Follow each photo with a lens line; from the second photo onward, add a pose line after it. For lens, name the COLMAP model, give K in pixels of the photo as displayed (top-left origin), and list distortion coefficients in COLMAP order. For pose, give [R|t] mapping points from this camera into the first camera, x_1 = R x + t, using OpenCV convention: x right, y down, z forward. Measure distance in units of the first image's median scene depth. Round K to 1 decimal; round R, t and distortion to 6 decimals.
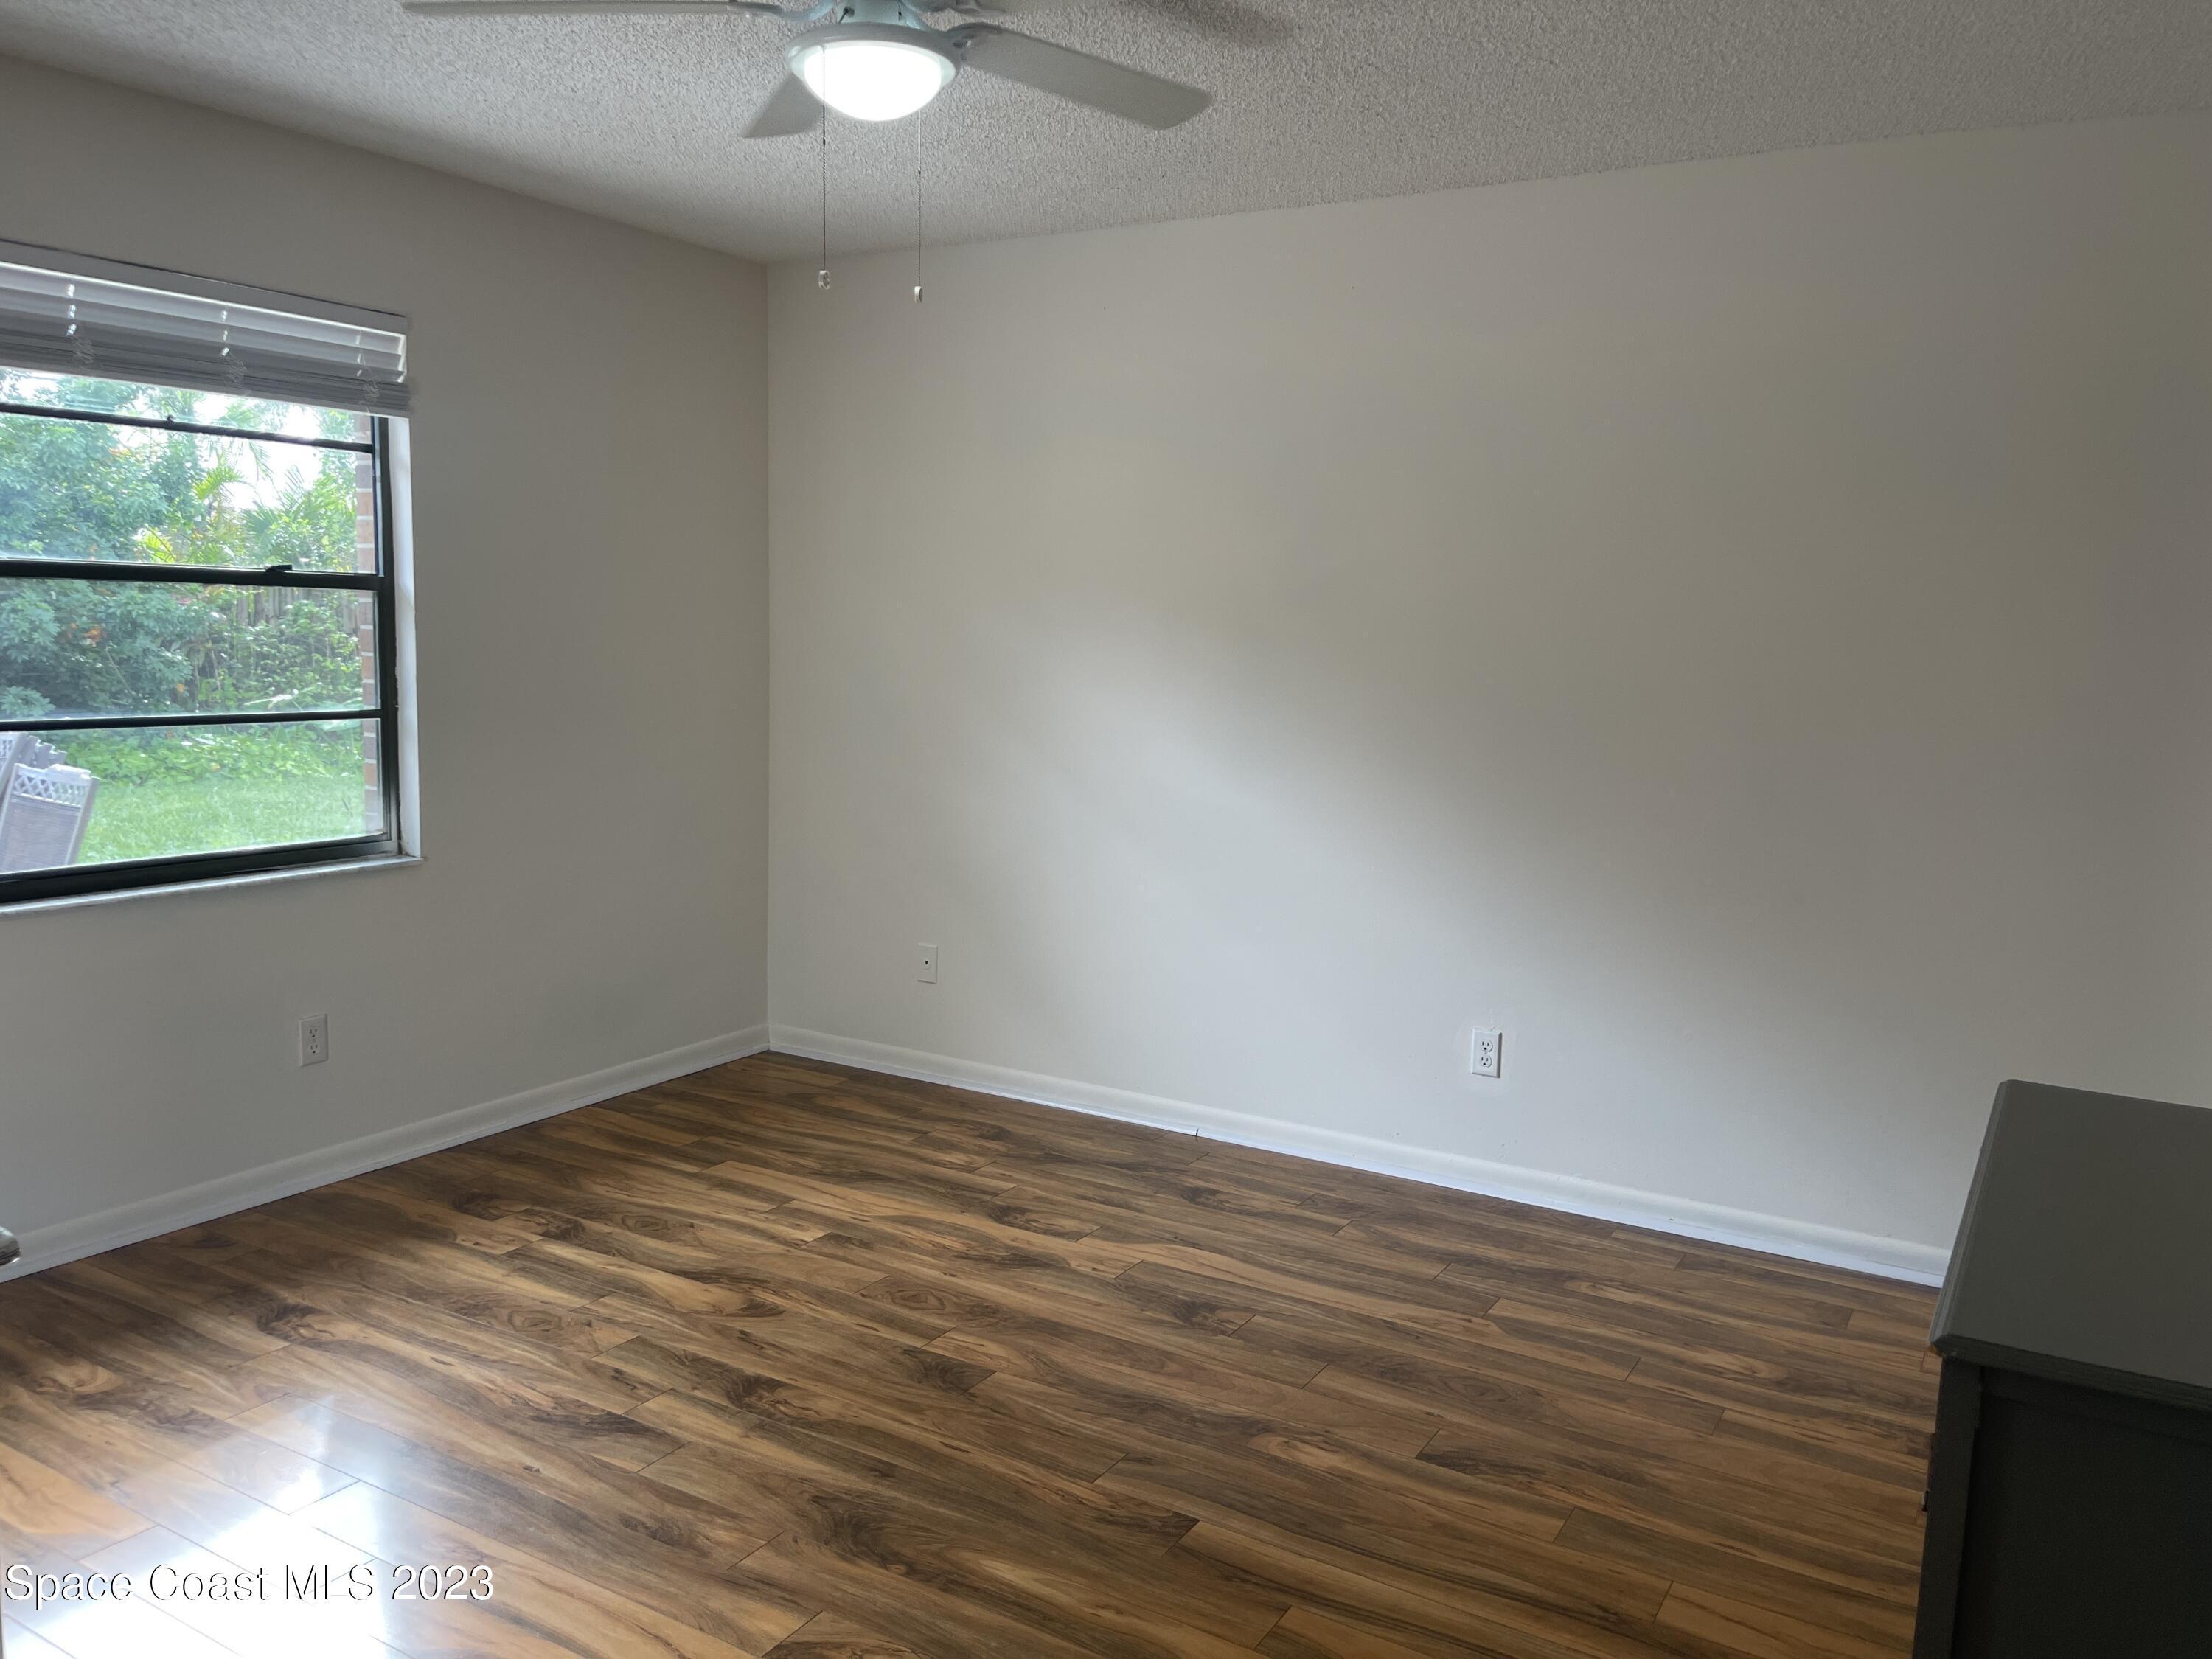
lens RADIAL K [[1681.3, 0, 1106.9], [0, 1681.3, 823.2], [0, 0, 1]] dist [0.023878, -0.016880]
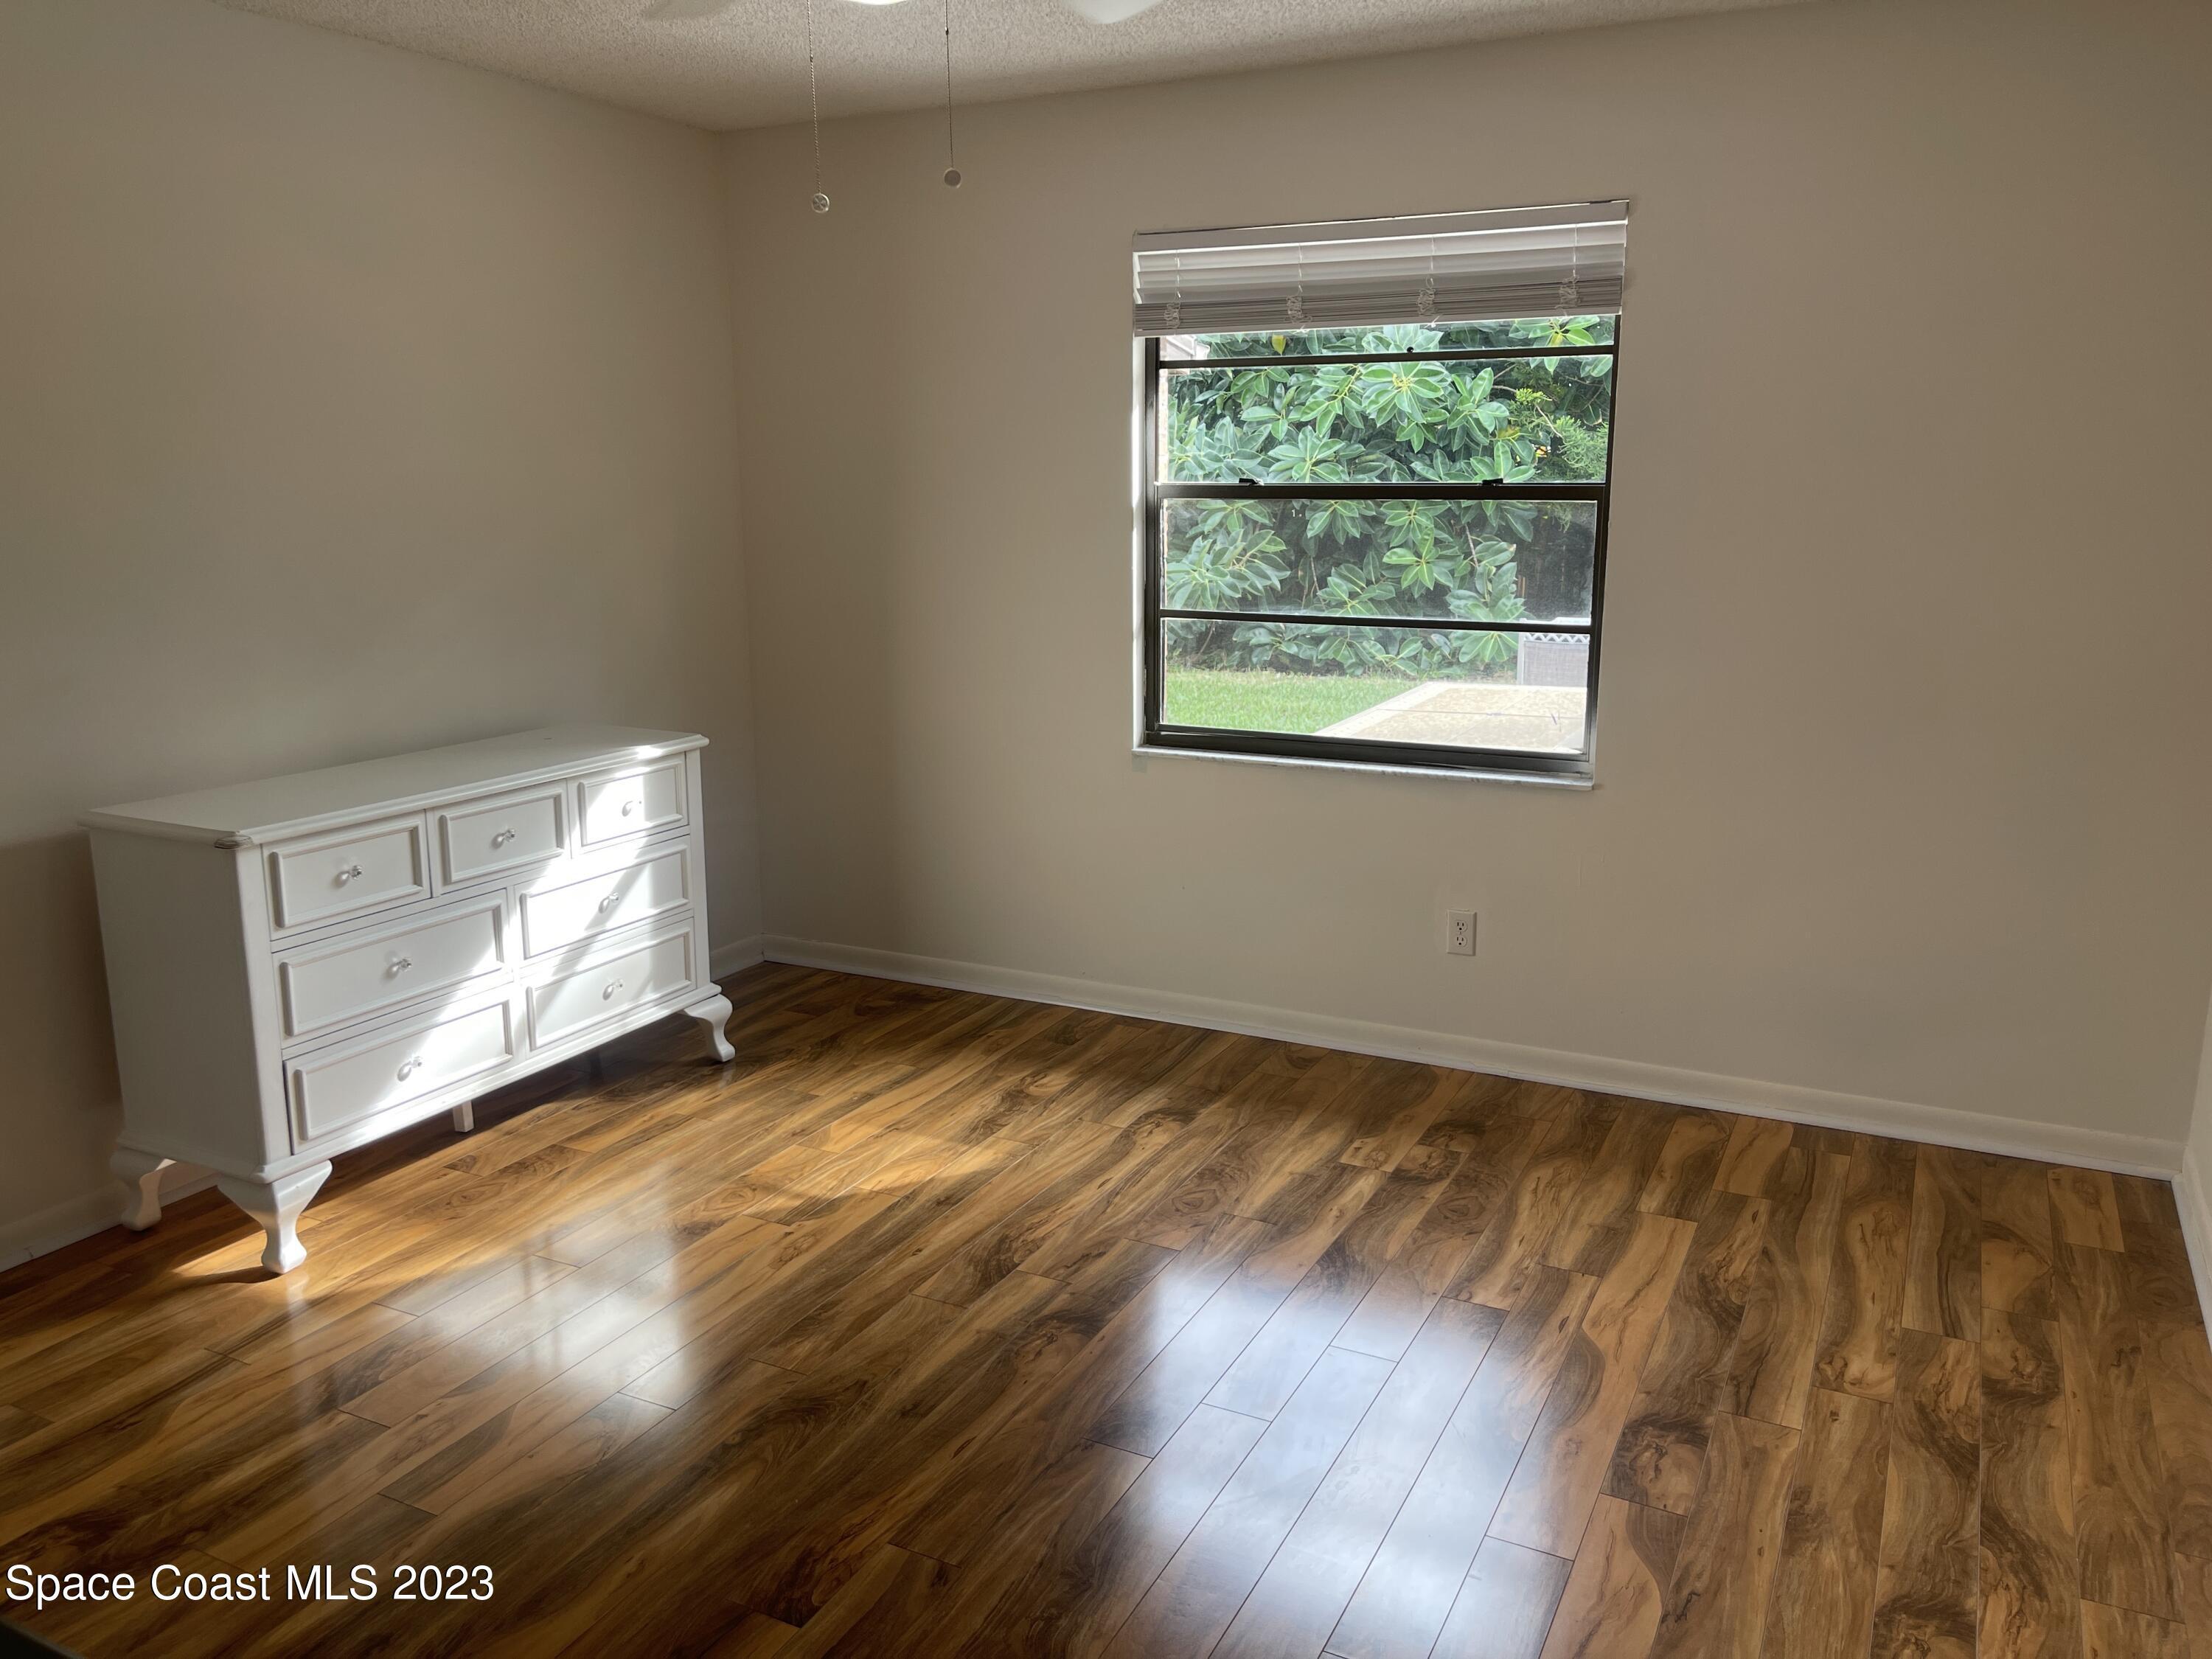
lens RADIAL K [[1681.3, 0, 1107.4], [0, 1681.3, 833.0], [0, 0, 1]] dist [0.023878, -0.016880]
pose [[0.069728, 0.188604, -0.979575, 0.553562], [-0.117522, 0.976680, 0.179681, -0.099235], [0.990619, 0.102592, 0.090267, 0.697841]]
